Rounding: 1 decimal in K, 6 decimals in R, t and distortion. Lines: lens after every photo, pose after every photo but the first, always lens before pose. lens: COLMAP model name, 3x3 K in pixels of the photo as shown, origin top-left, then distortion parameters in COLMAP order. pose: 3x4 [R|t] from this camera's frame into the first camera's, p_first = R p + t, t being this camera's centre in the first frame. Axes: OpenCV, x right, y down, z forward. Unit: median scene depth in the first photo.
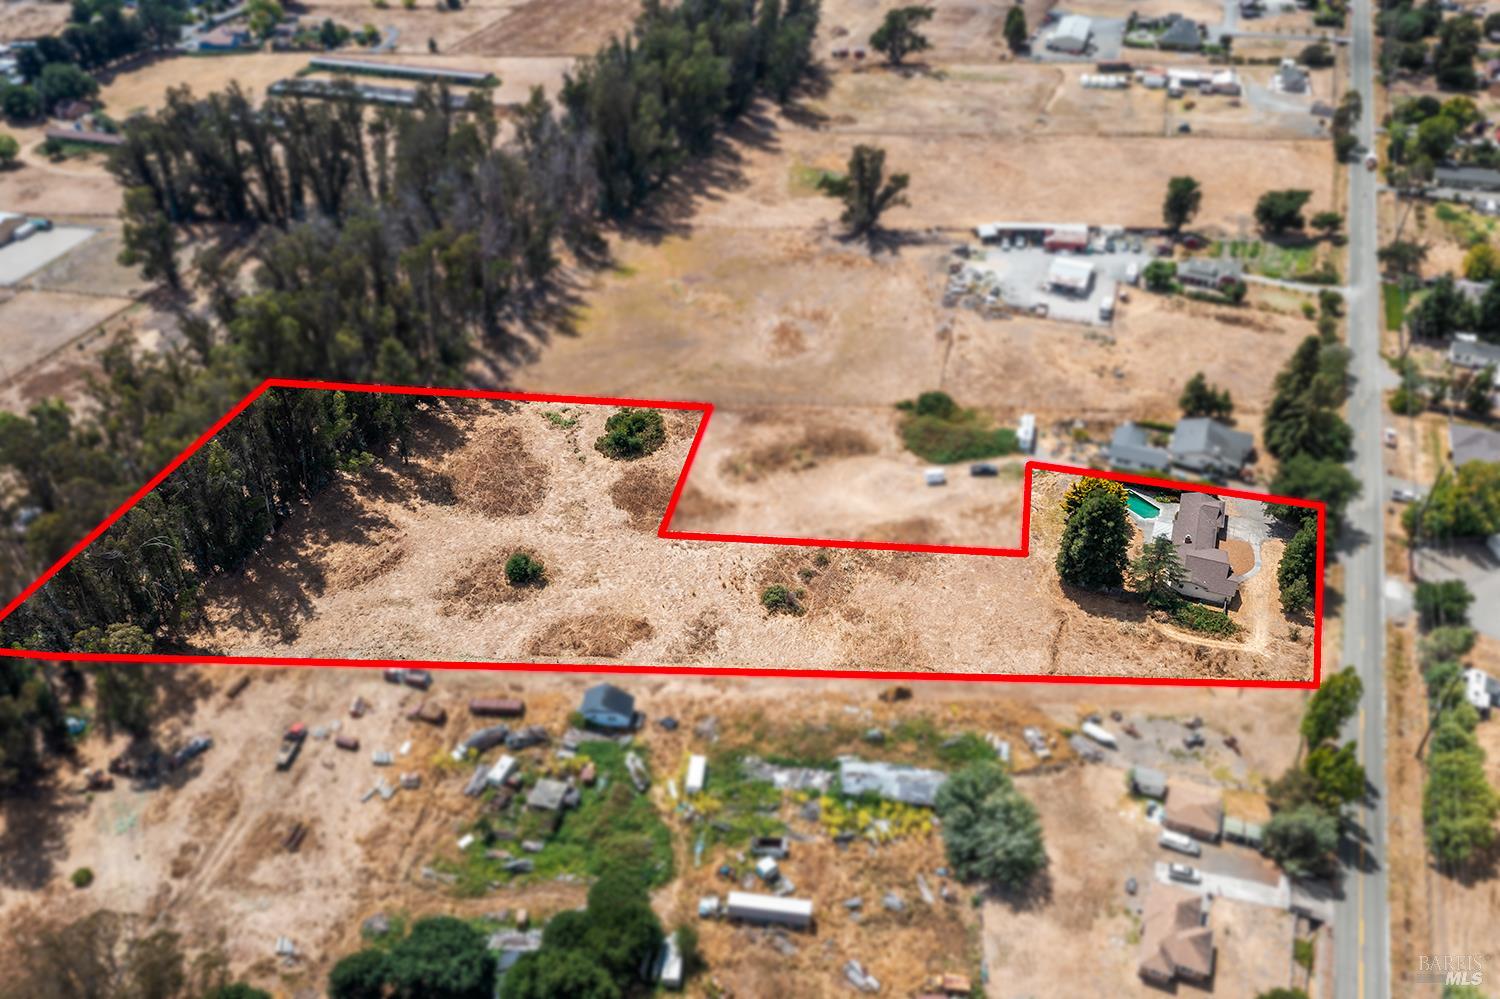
lens RADIAL K [[1172.9, 0, 750.0], [0, 1172.9, 499.5], [0, 0, 1]] dist [0.002035, -0.005276]
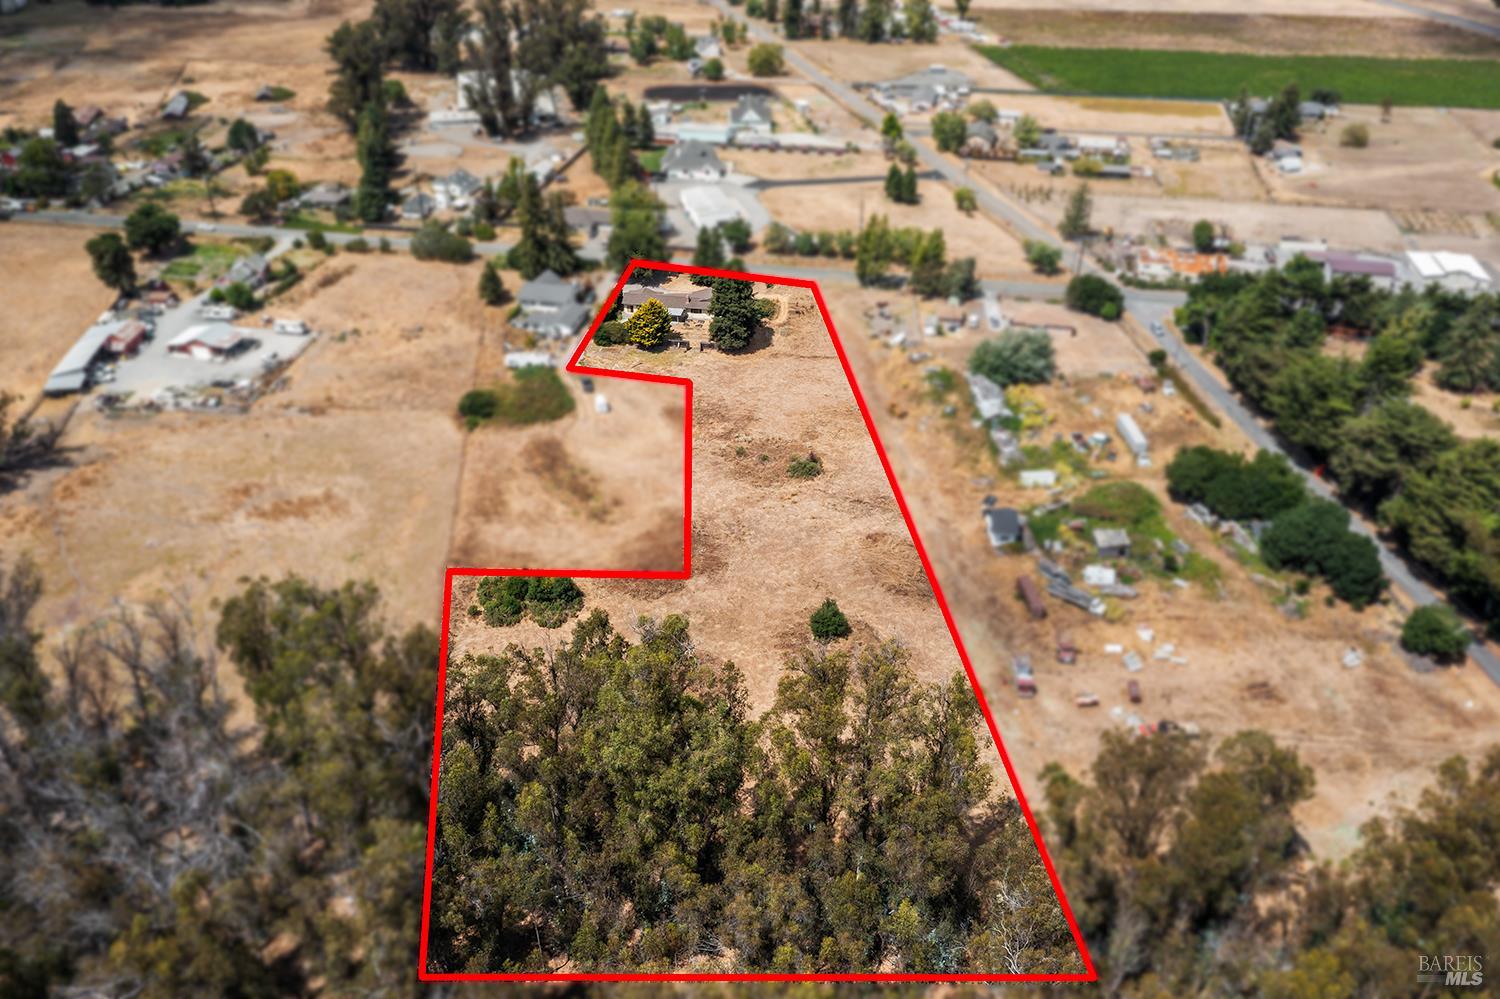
lens RADIAL K [[1172.9, 0, 750.0], [0, 1172.9, 499.5], [0, 0, 1]] dist [0.002035, -0.005276]
pose [[-0.191237, -0.514389, 0.835962, -0.626317], [0.609284, 0.605521, 0.511974, -0.339807], [-0.769546, 0.607246, 0.197611, 0.625547]]
